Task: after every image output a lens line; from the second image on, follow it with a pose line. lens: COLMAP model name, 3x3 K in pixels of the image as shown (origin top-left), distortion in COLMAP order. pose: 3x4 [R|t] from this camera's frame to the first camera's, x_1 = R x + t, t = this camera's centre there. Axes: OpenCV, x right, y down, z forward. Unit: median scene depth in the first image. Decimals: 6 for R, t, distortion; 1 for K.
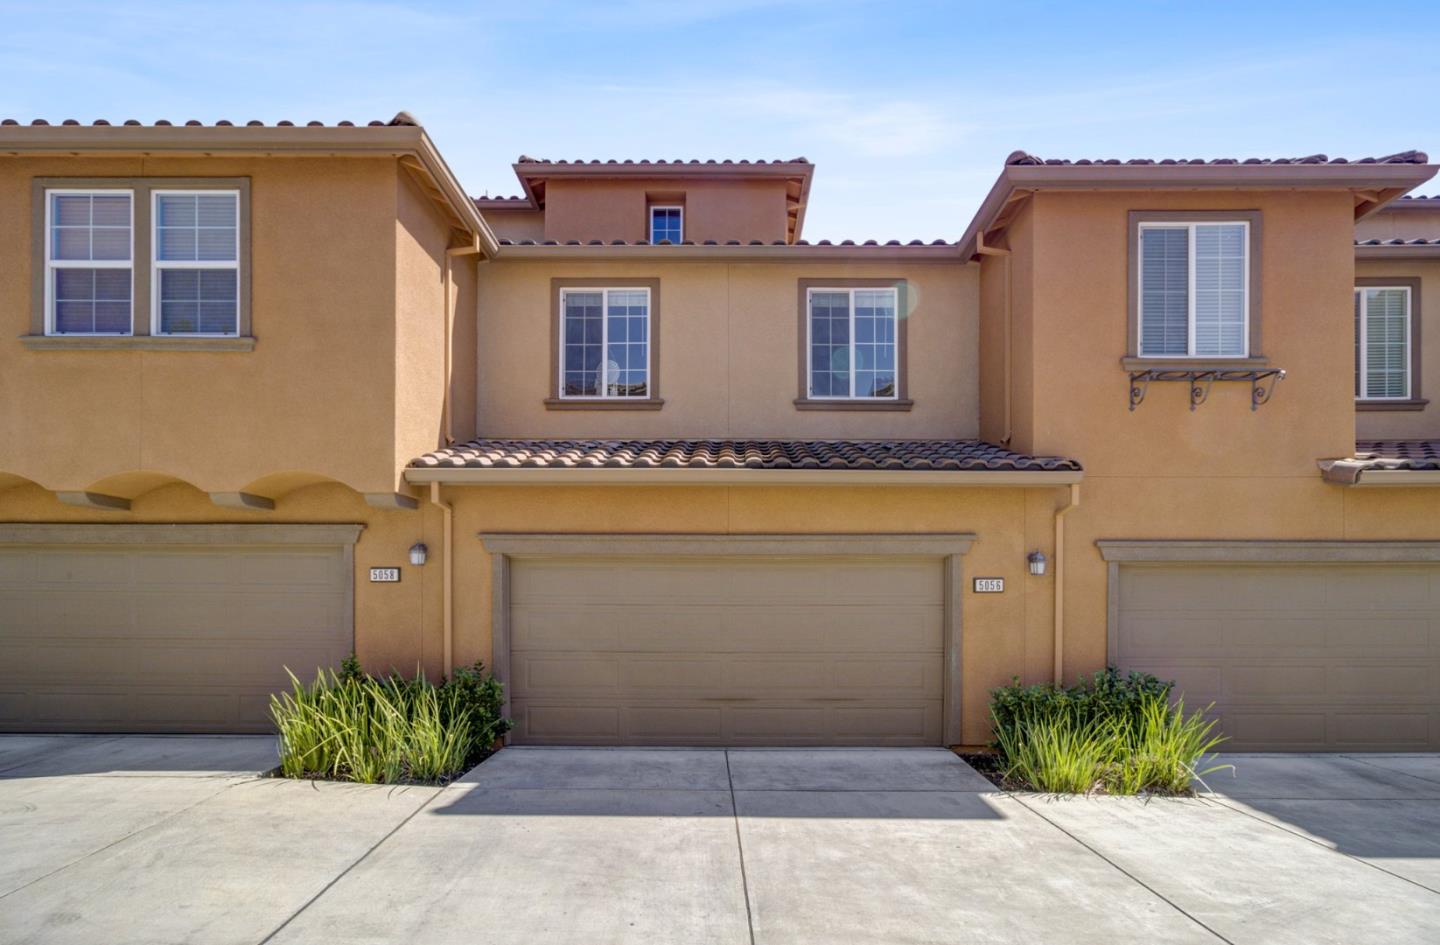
lens RADIAL K [[730.2, 0, 719.3], [0, 730.2, 578.8], [0, 0, 1]] dist [-0.006461, -0.000432]
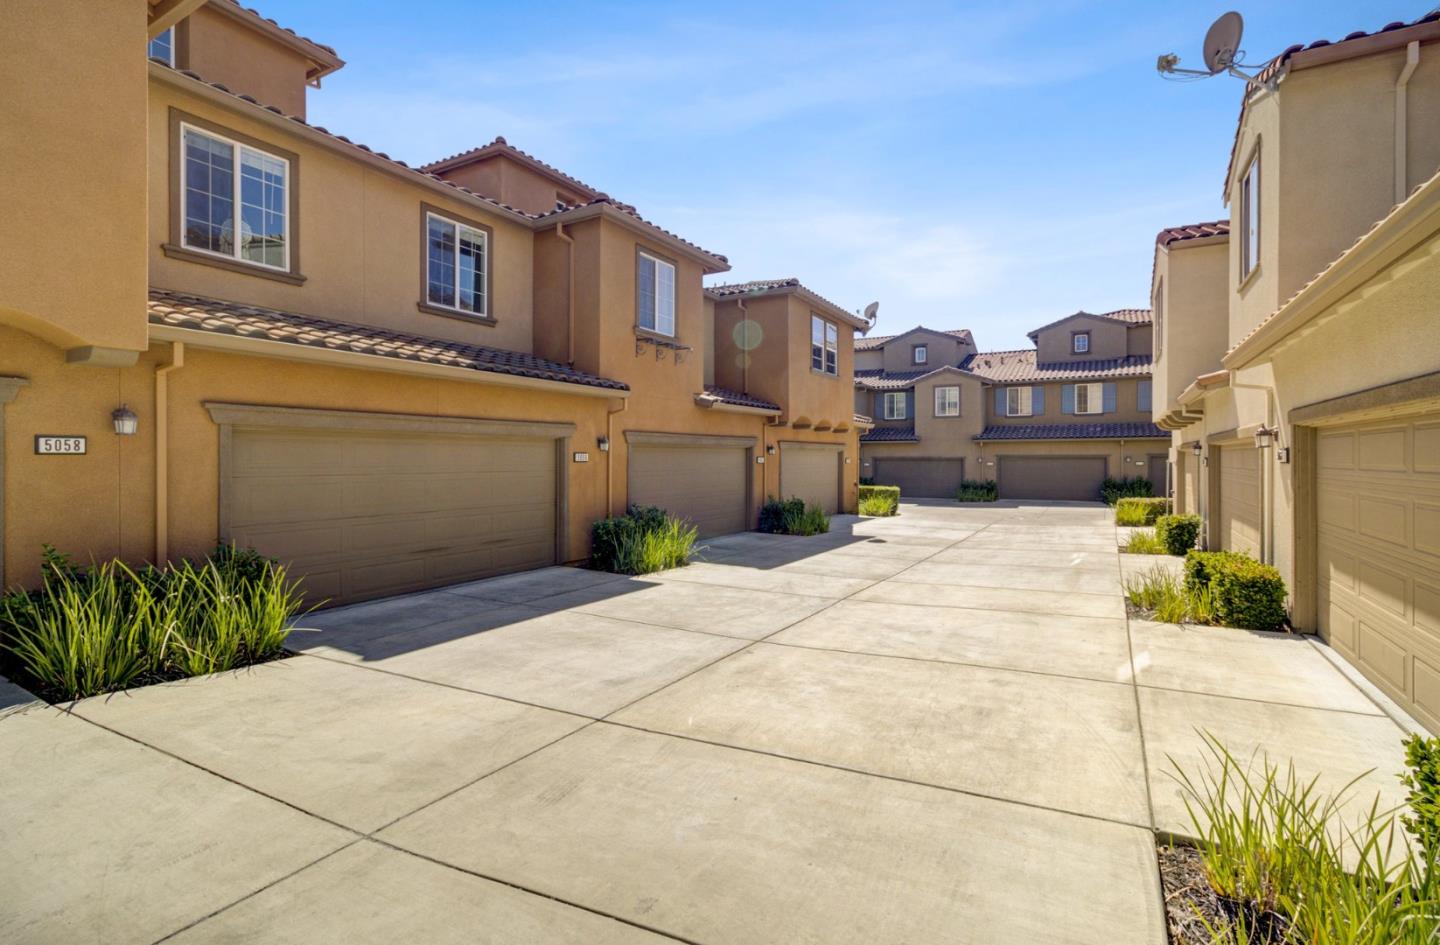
lens RADIAL K [[687.2, 0, 740.1], [0, 687.2, 460.3], [0, 0, 1]] dist [0.001576, 0.000456]
pose [[0.466957, -0.005854, 0.884261, -0.779061], [-0.008703, 0.999899, 0.011215, -0.003999], [-0.884237, -0.012932, 0.466859, 0.004778]]
